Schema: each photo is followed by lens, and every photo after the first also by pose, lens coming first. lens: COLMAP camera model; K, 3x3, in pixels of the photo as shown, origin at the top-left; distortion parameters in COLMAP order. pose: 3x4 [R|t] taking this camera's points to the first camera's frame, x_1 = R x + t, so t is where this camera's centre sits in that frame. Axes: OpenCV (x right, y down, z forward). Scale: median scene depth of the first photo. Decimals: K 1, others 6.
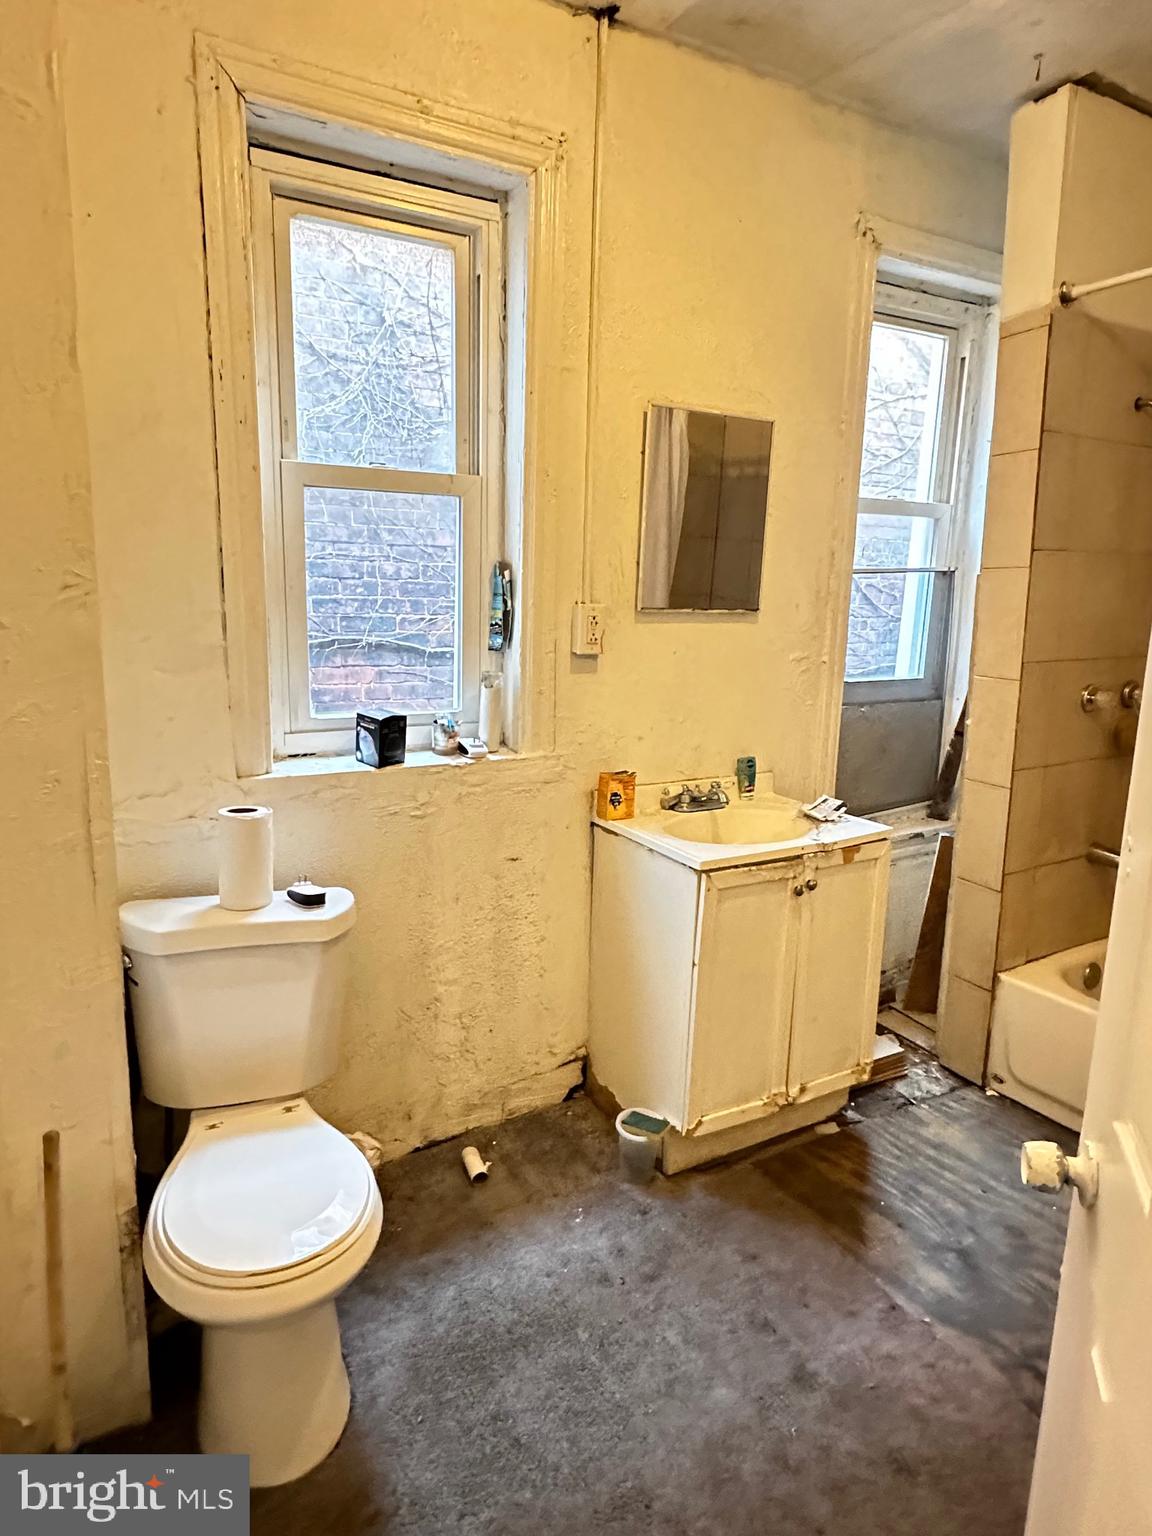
lens RADIAL K [[919.3, 0, 572.3], [0, 919.3, 767.4], [0, 0, 1]] dist [-0.001024, 0.005263]
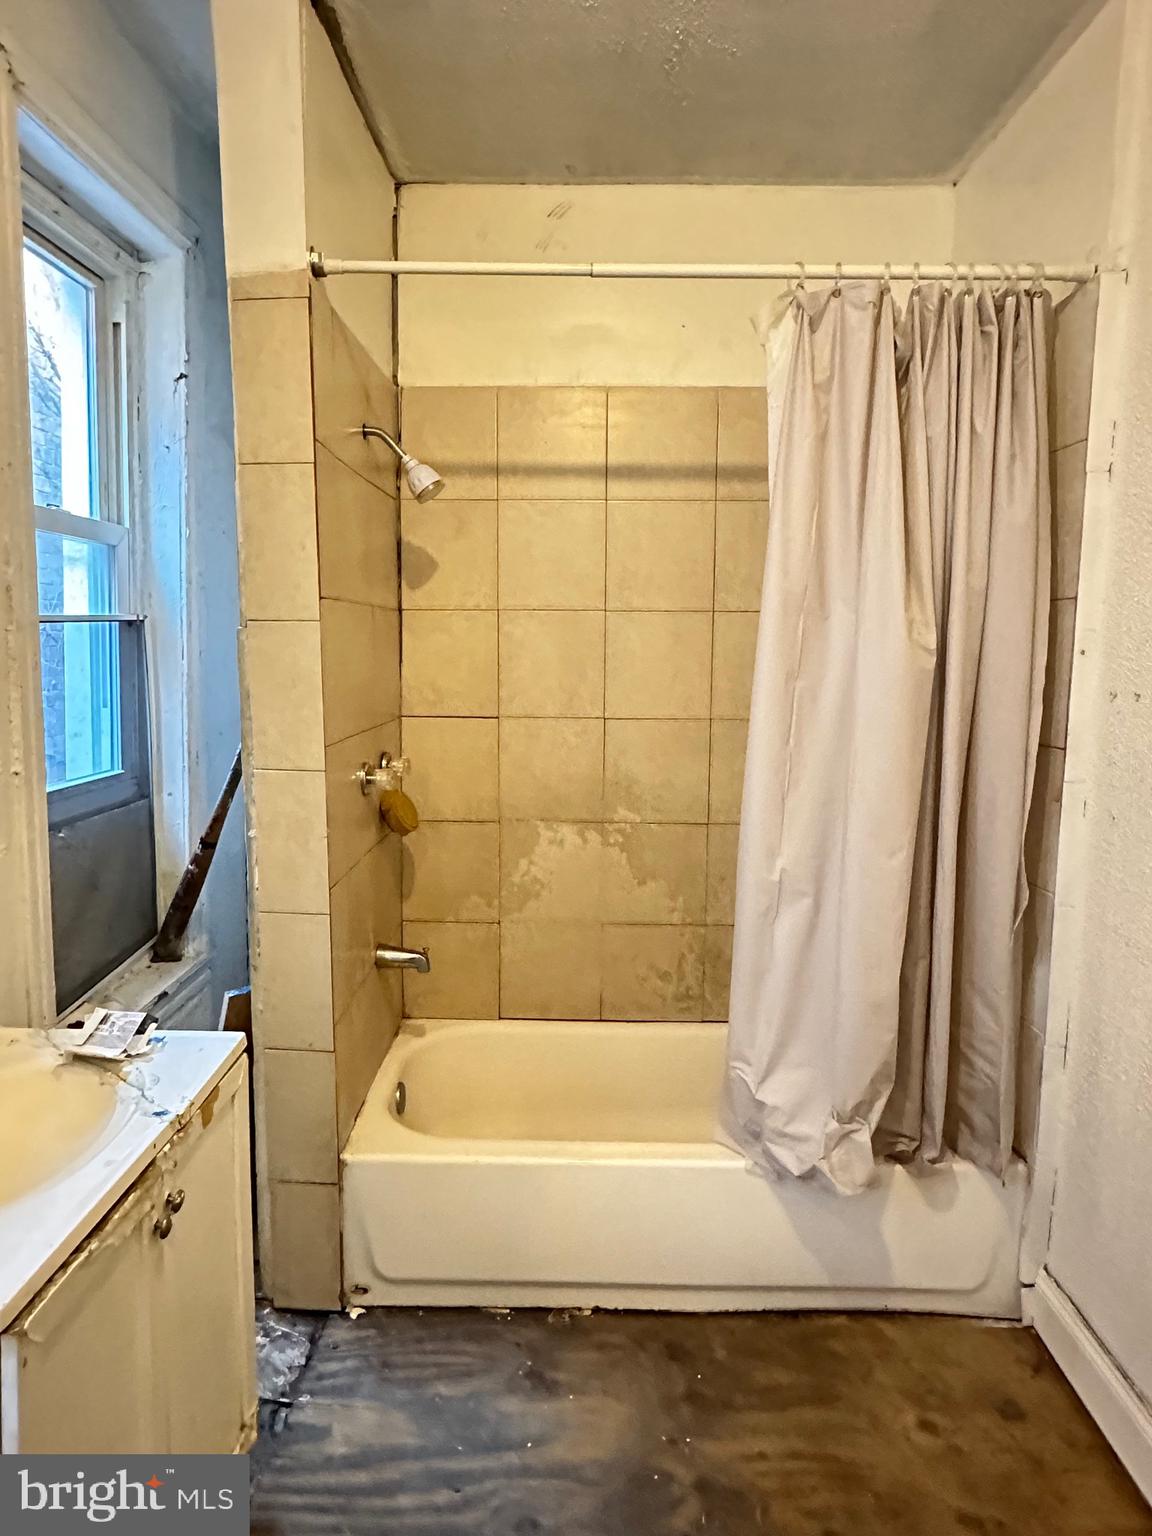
lens RADIAL K [[919.3, 0, 575.1], [0, 919.3, 764.4], [0, 0, 1]] dist [-0.001024, 0.005263]
pose [[0.516991, -0.115887, 0.848110, -0.037480], [0.157153, 0.986802, 0.039040, -0.089799], [-0.841441, 0.113100, 0.528380, 0.403904]]
